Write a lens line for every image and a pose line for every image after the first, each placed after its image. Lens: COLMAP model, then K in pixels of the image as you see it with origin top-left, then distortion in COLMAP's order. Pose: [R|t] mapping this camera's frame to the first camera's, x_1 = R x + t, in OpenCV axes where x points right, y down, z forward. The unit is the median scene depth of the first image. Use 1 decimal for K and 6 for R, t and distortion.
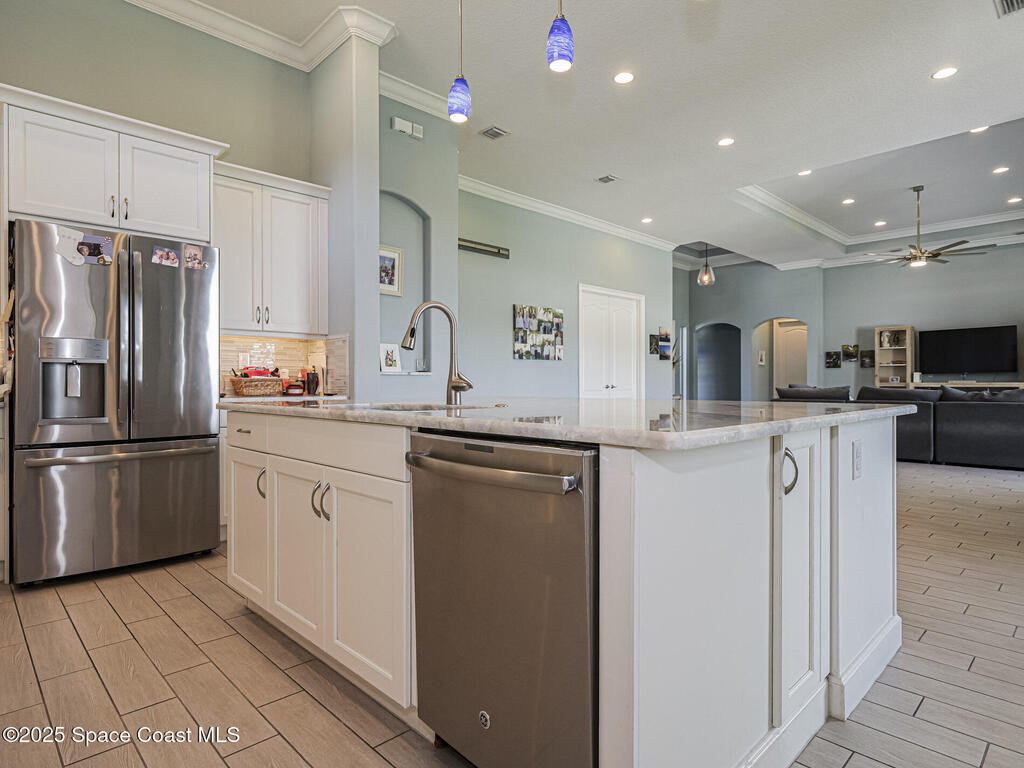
lens RADIAL K [[593.0, 0, 506.0], [0, 593.0, 384.4], [0, 0, 1]] dist [0.004185, -0.002333]
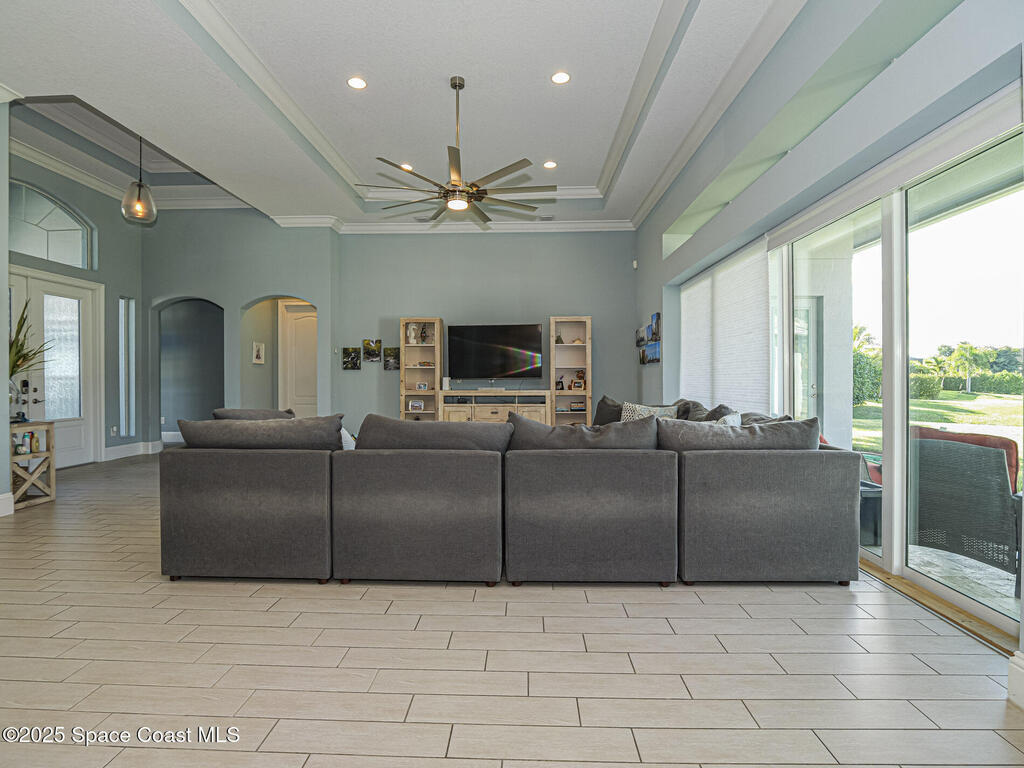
lens RADIAL K [[498.8, 0, 510.7], [0, 498.8, 374.6], [0, 0, 1]] dist [-0.015615, -0.000747]
pose [[0.722670, 0.005345, 0.691173, 0.321094], [0.002317, 0.999946, -0.010156, -0.018075], [-0.691190, 0.008941, 0.722618, 0.500560]]
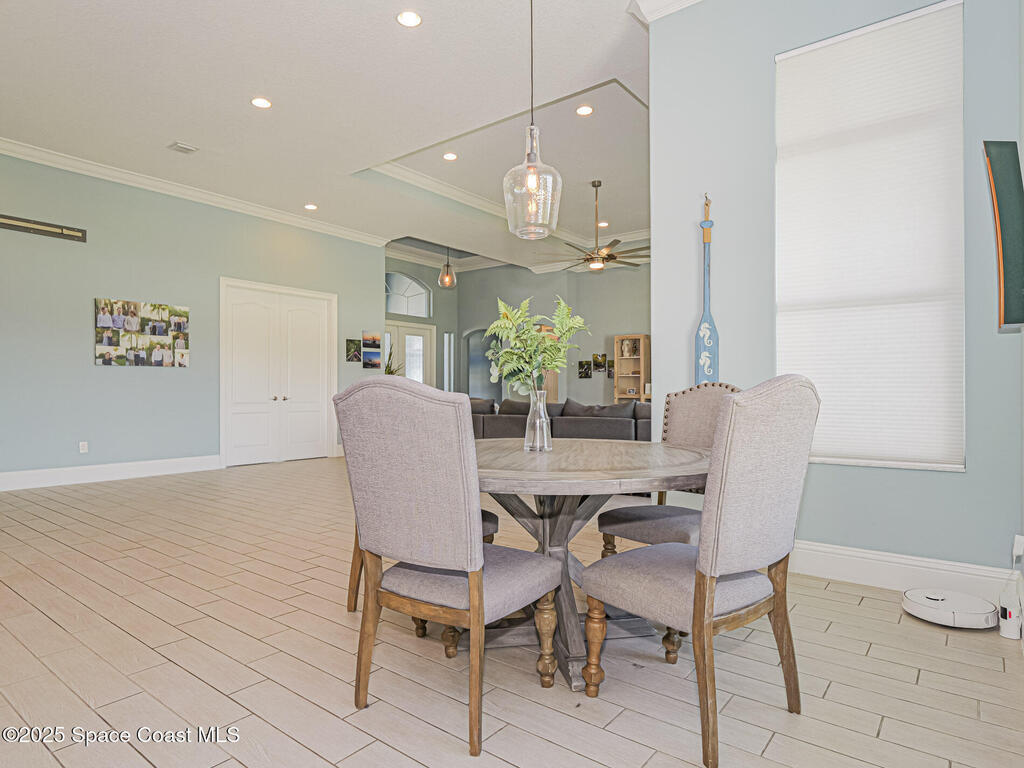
lens RADIAL K [[593.0, 0, 507.1], [0, 593.0, 381.6], [0, 0, 1]] dist [0.004185, -0.002333]
pose [[0.992027, 0.004937, 0.125926, 0.374954], [-0.002475, 0.999803, -0.019703, -0.004167], [-0.125998, 0.019235, 0.991844, 0.093410]]
